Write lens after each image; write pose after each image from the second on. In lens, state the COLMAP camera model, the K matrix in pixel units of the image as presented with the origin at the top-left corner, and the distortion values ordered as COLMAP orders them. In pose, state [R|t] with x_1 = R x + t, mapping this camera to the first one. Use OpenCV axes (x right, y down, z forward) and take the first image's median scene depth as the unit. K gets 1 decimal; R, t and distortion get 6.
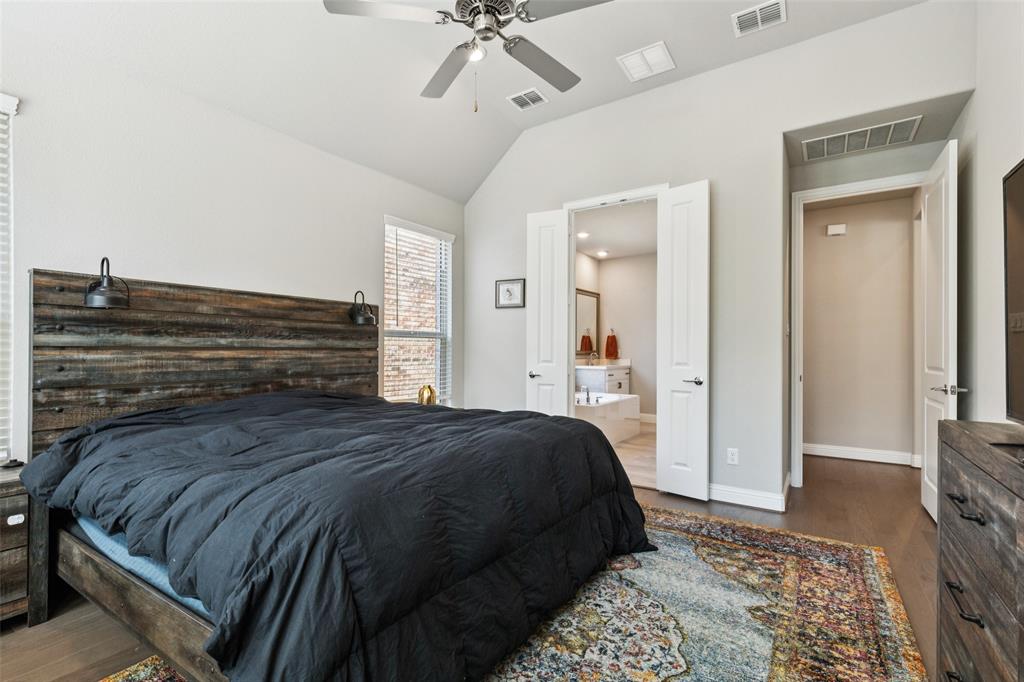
lens RADIAL K [[460.4, 0, 512.9], [0, 460.4, 345.7], [0, 0, 1]] dist [0.008556, -0.000429]
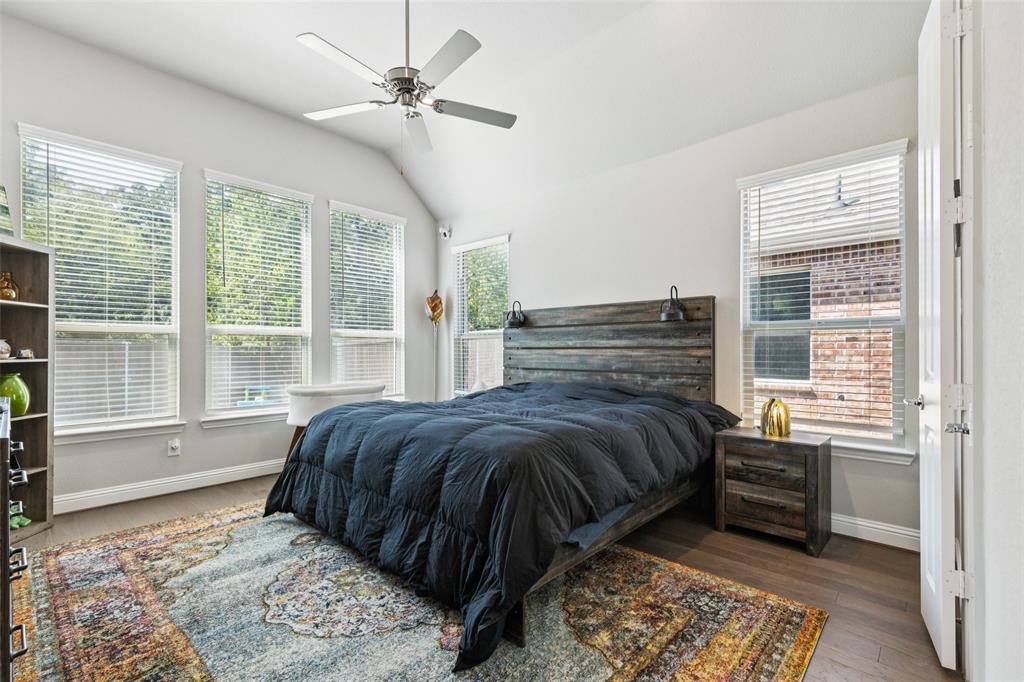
lens RADIAL K [[460.4, 0, 509.1], [0, 460.4, 347.9], [0, 0, 1]] dist [0.008556, -0.000429]
pose [[-0.159988, -0.003213, -0.987114, 0.734107], [0.011745, 0.999918, -0.005158, 0.009697], [0.987049, -0.012419, -0.159937, 0.922004]]
